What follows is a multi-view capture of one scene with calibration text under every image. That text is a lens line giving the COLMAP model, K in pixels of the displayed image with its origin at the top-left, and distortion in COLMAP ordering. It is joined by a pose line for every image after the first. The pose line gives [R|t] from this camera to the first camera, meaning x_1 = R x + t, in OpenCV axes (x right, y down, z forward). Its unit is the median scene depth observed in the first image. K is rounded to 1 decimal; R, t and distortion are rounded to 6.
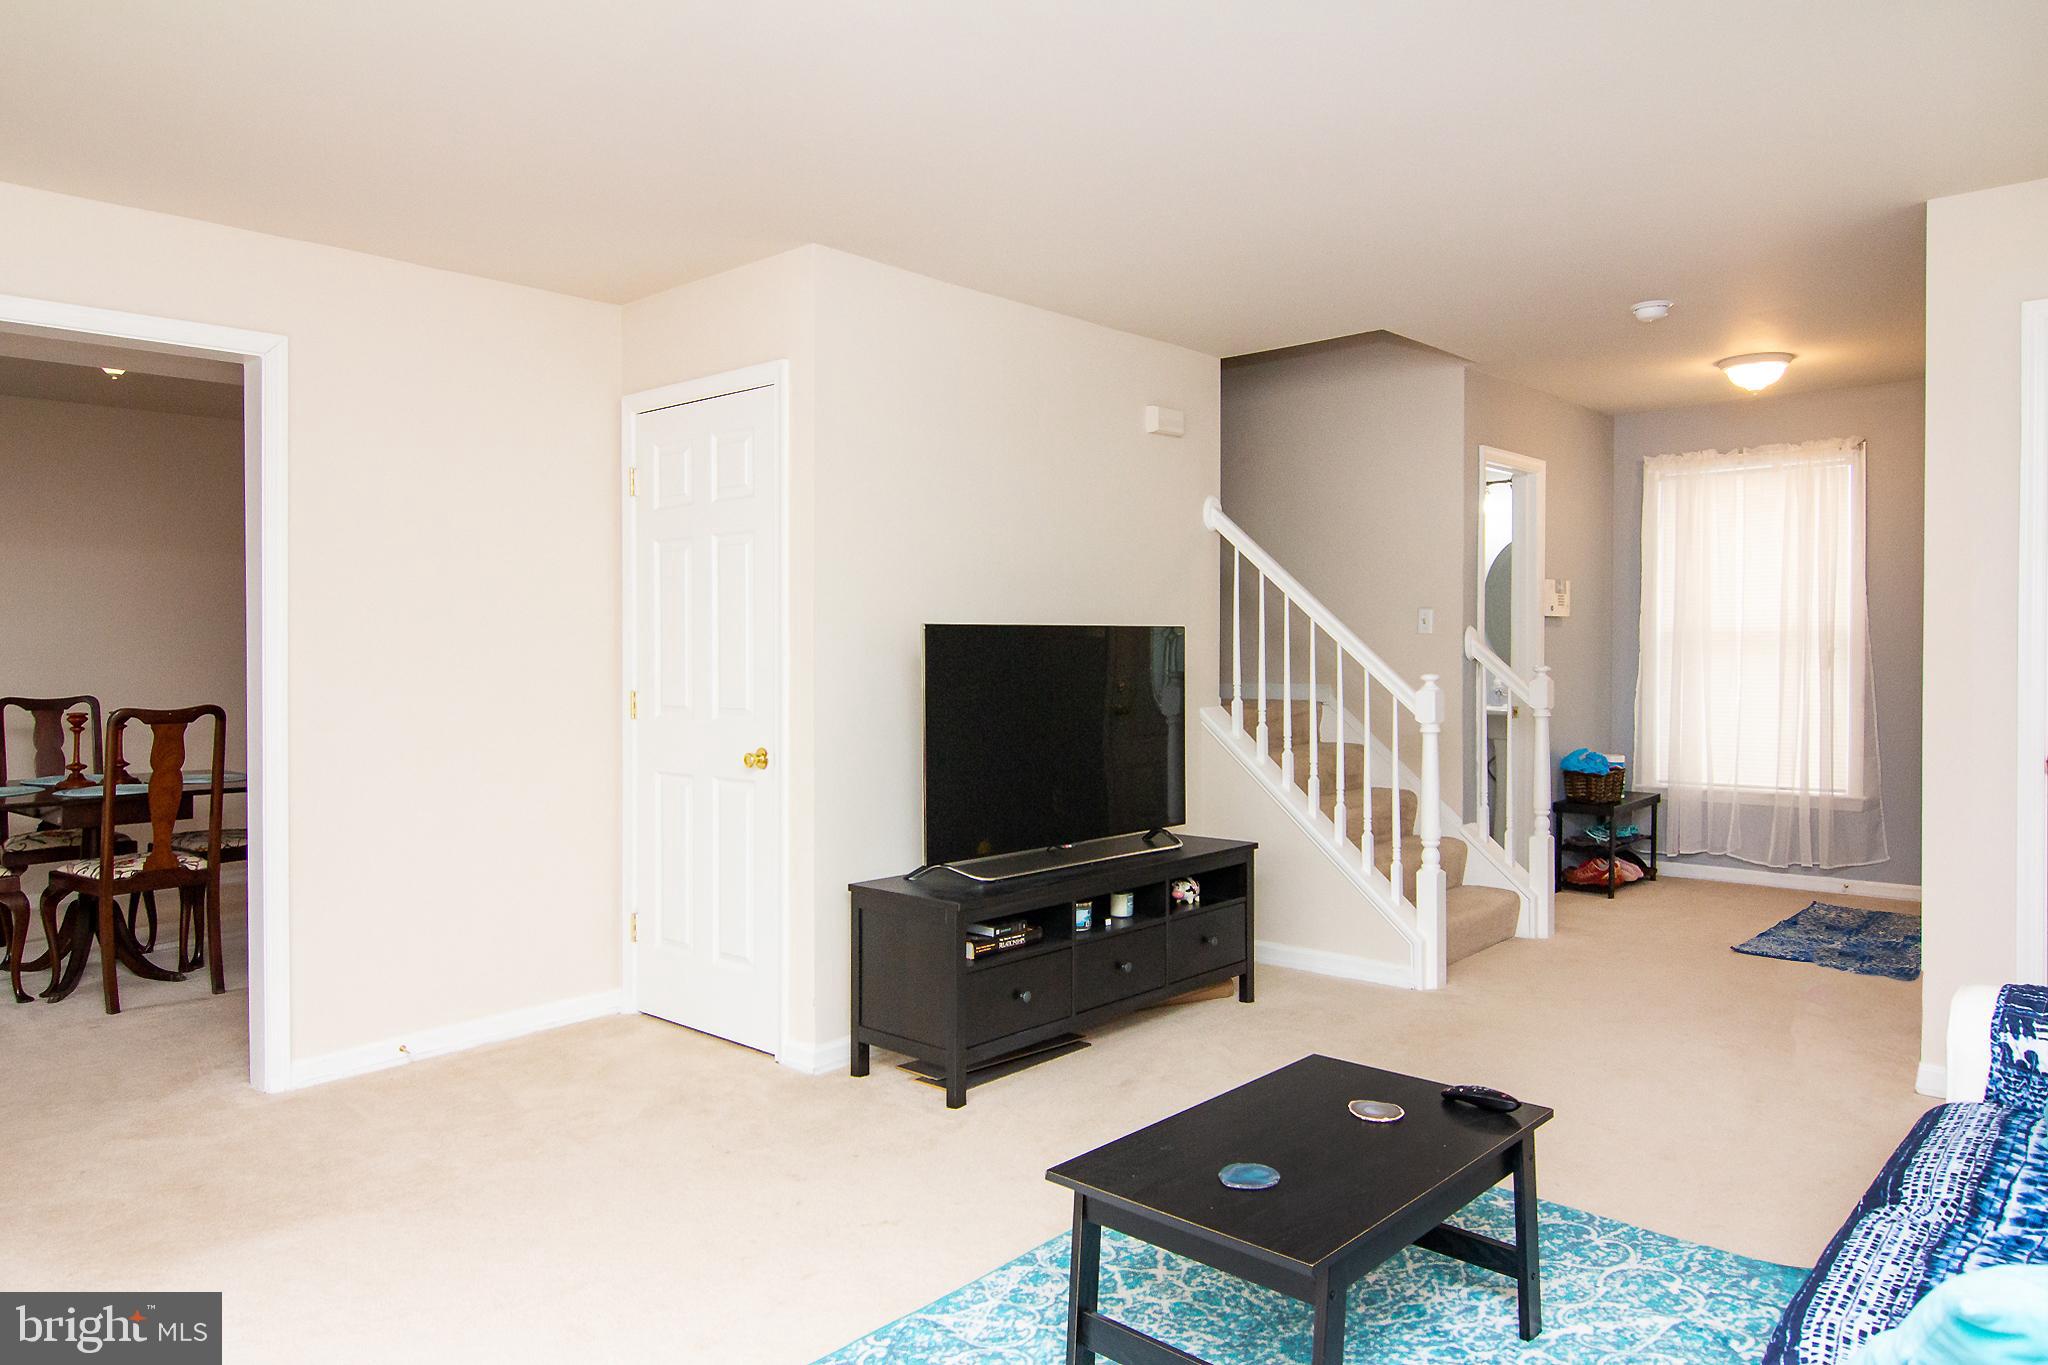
lens RADIAL K [[1366.0, 0, 1025.4], [0, 1366.0, 647.4], [0, 0, 1]] dist [-0.022717, -0.000593]
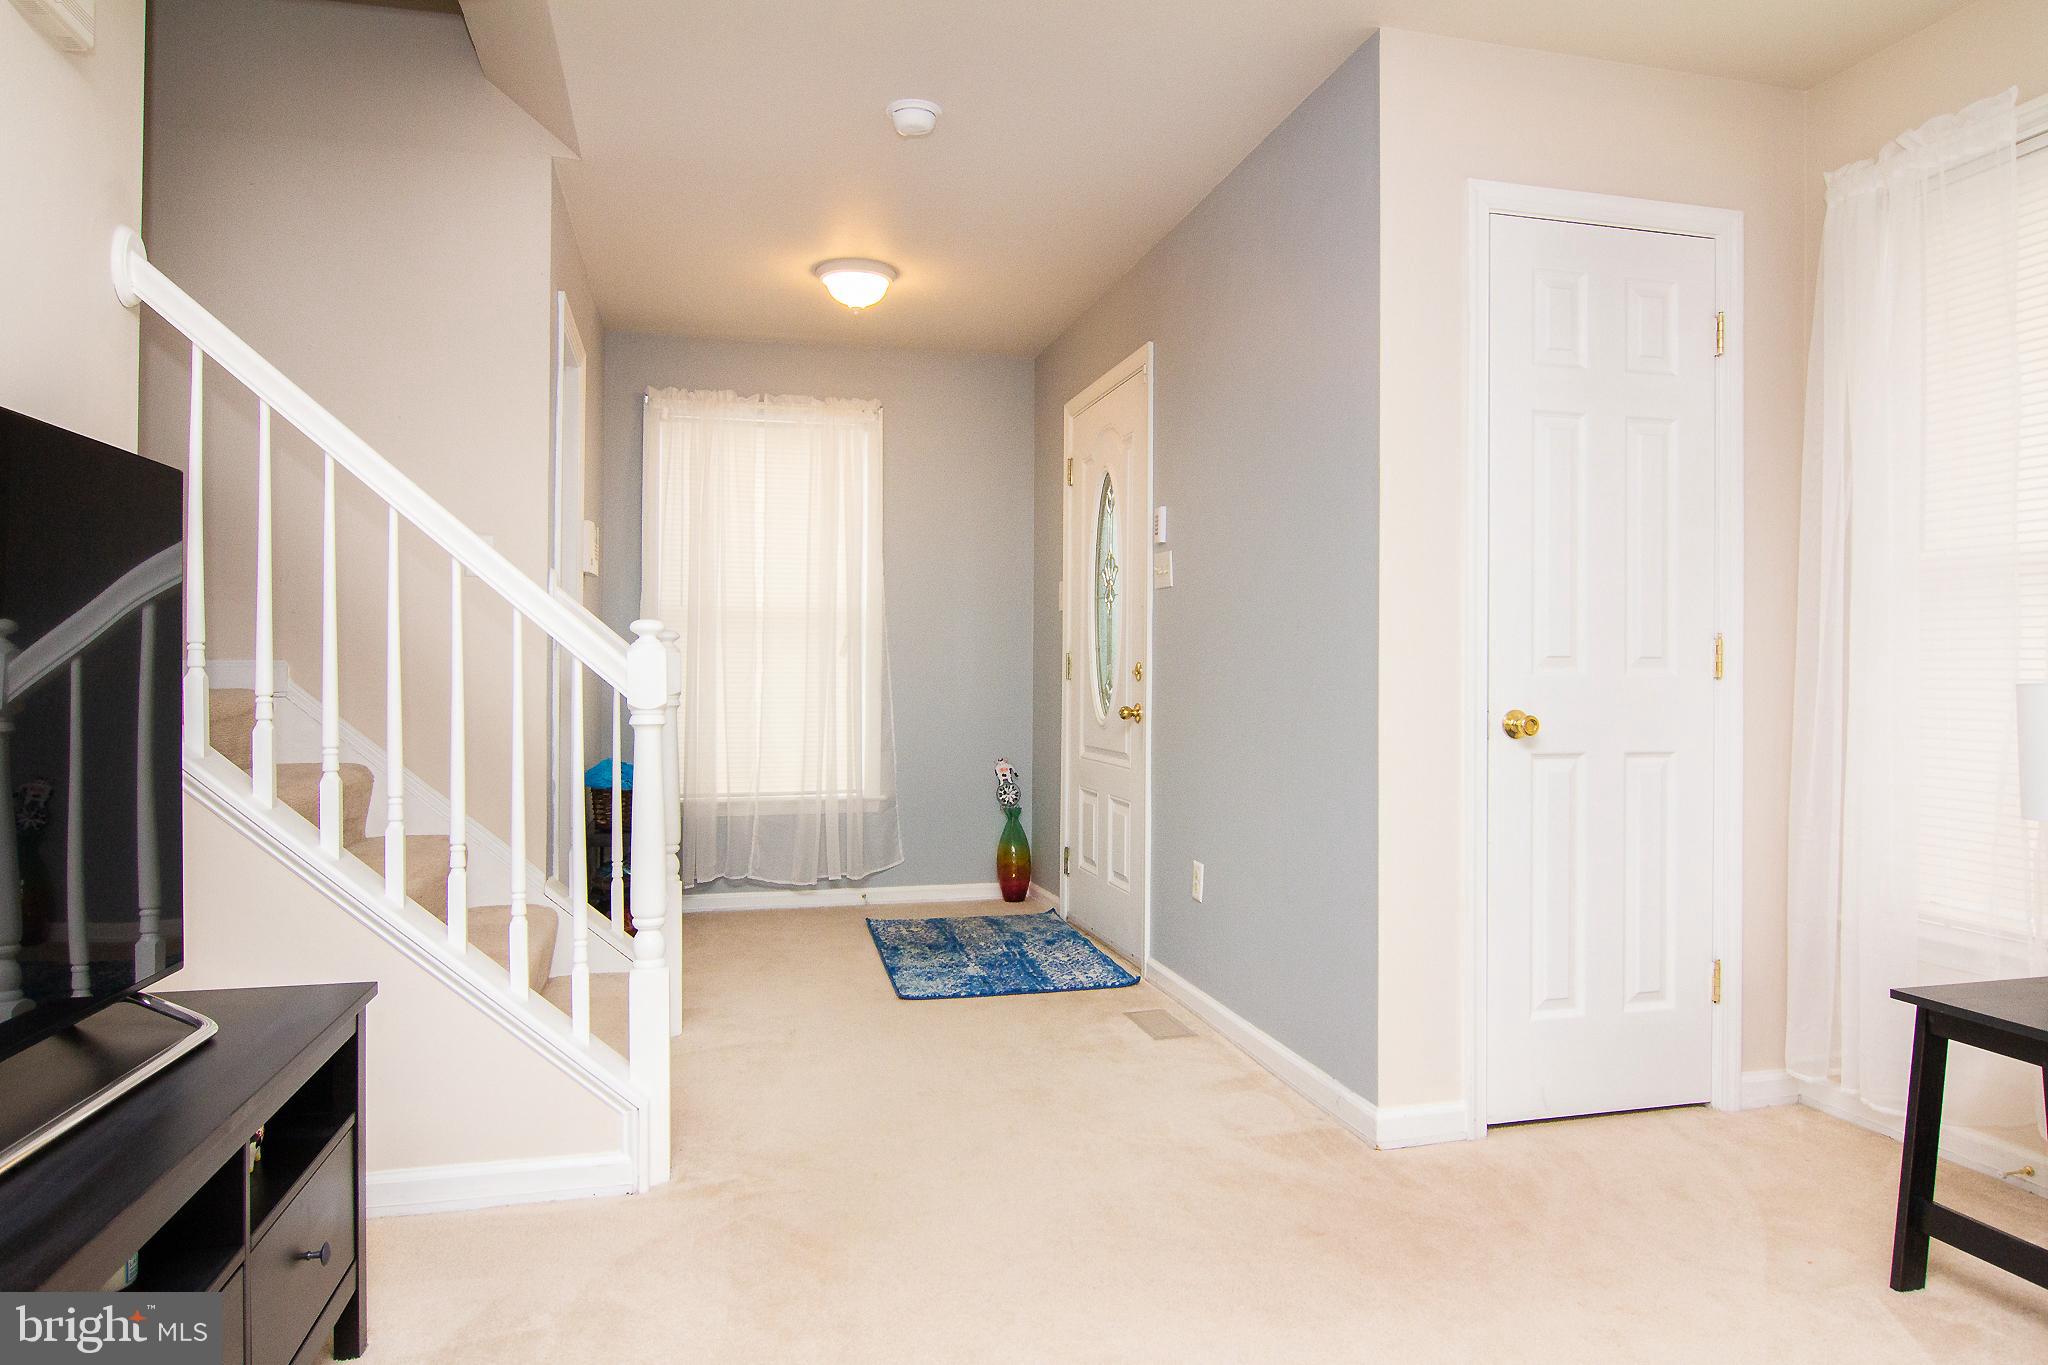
lens RADIAL K [[1262.4, 0, 1024.0], [0, 1262.4, 682.5], [0, 0, 1]] dist [0.004201, -0.000403]
pose [[0.550293, 0.005075, 0.834956, -0.045604], [-0.005168, 0.999983, -0.002672, 0.039806], [-0.834956, -0.002844, 0.550310, 0.503965]]
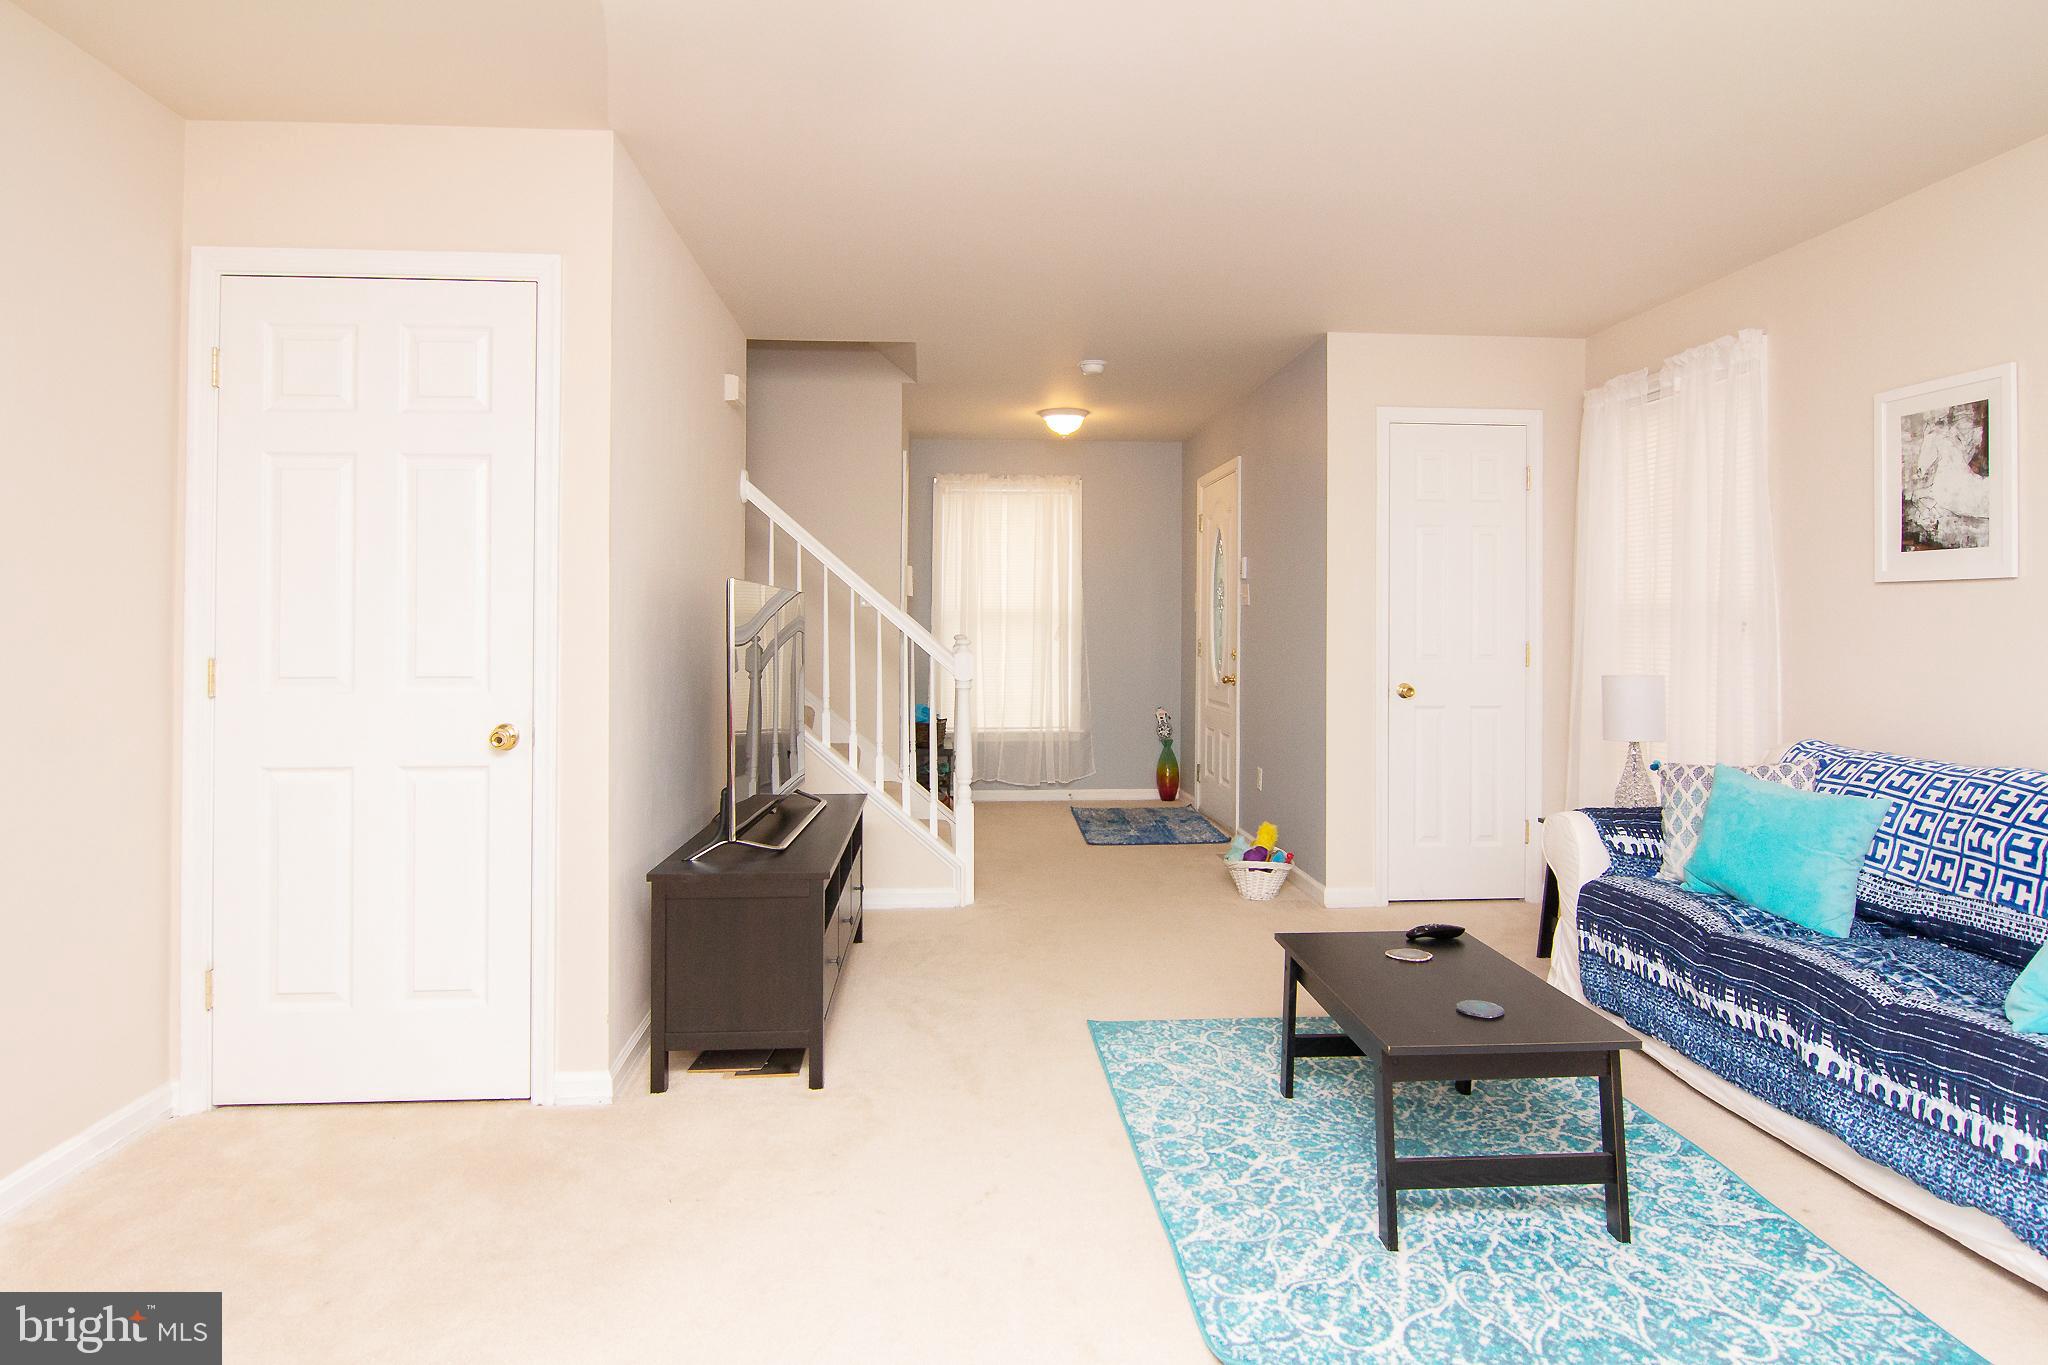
lens RADIAL K [[1204.0, 0, 1052.5], [0, 1204.0, 607.8], [0, 0, 1]] dist [-0.038878, 0.002493]
pose [[0.667081, 0.021364, 0.744679, -0.374126], [-0.005892, 0.999709, -0.023402, 0.014090], [-0.744962, 0.011223, 0.667012, 0.209380]]
